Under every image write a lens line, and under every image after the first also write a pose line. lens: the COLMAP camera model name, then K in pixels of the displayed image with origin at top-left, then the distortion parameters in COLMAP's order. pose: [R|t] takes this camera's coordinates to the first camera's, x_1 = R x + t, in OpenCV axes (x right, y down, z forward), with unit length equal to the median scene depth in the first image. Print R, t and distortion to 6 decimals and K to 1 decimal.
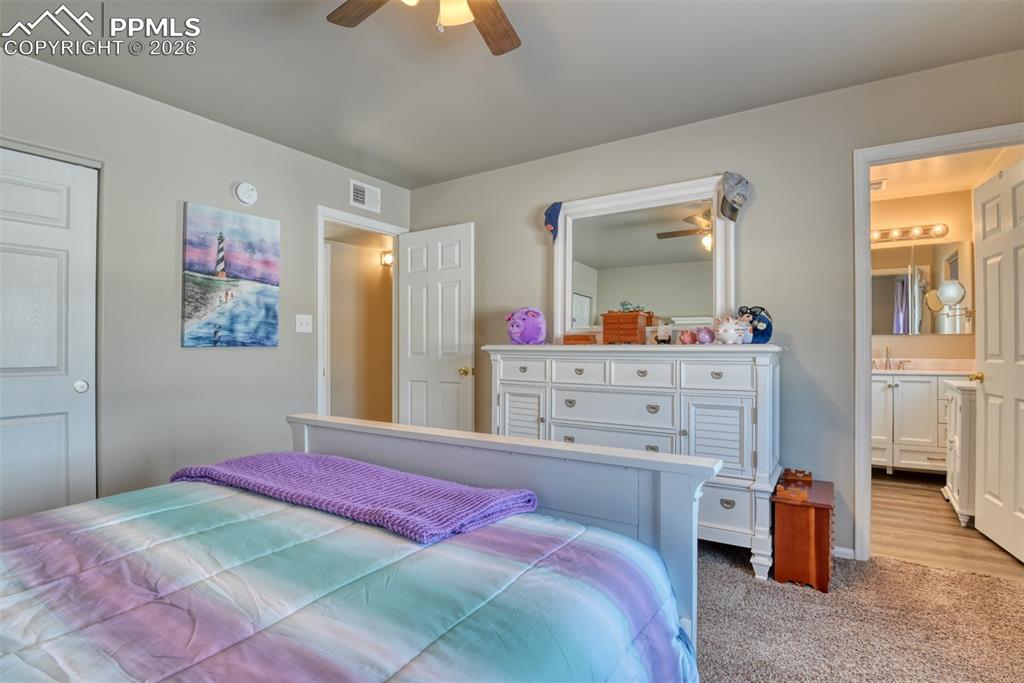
lens RADIAL K [[506.2, 0, 516.1], [0, 506.2, 350.5], [0, 0, 1]] dist [-0.025456, -0.002854]
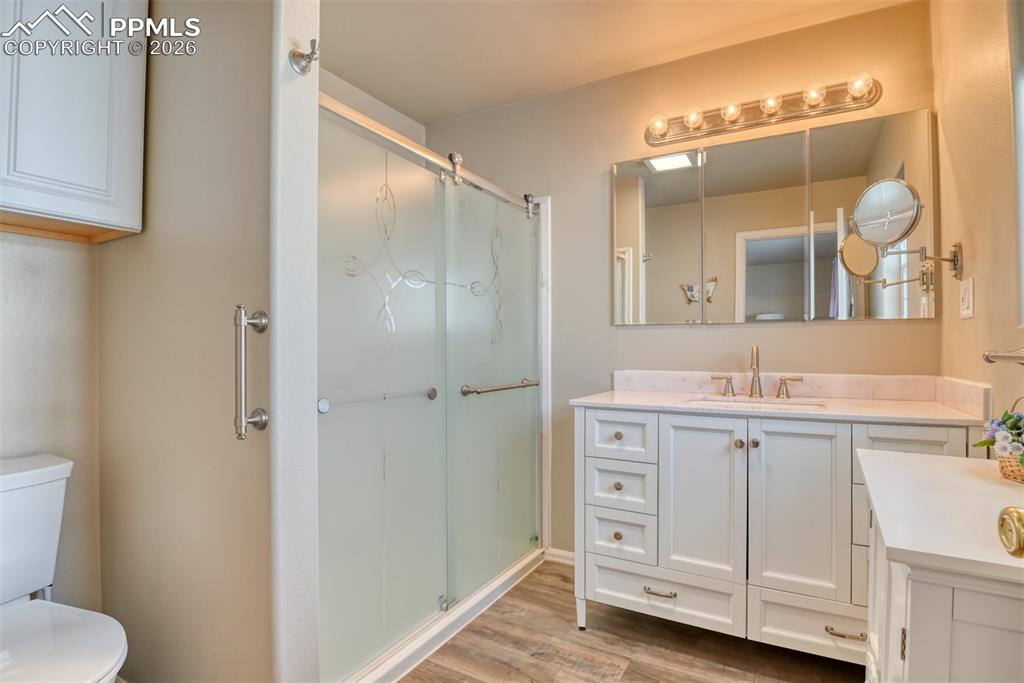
lens RADIAL K [[506.2, 0, 490.9], [0, 506.2, 342.6], [0, 0, 1]] dist [-0.025456, -0.002854]
pose [[0.999699, -0.004883, 0.024047, 0.502941], [0.004766, 0.999976, 0.004935, -0.015596], [-0.024070, -0.004819, 0.999699, 0.554277]]
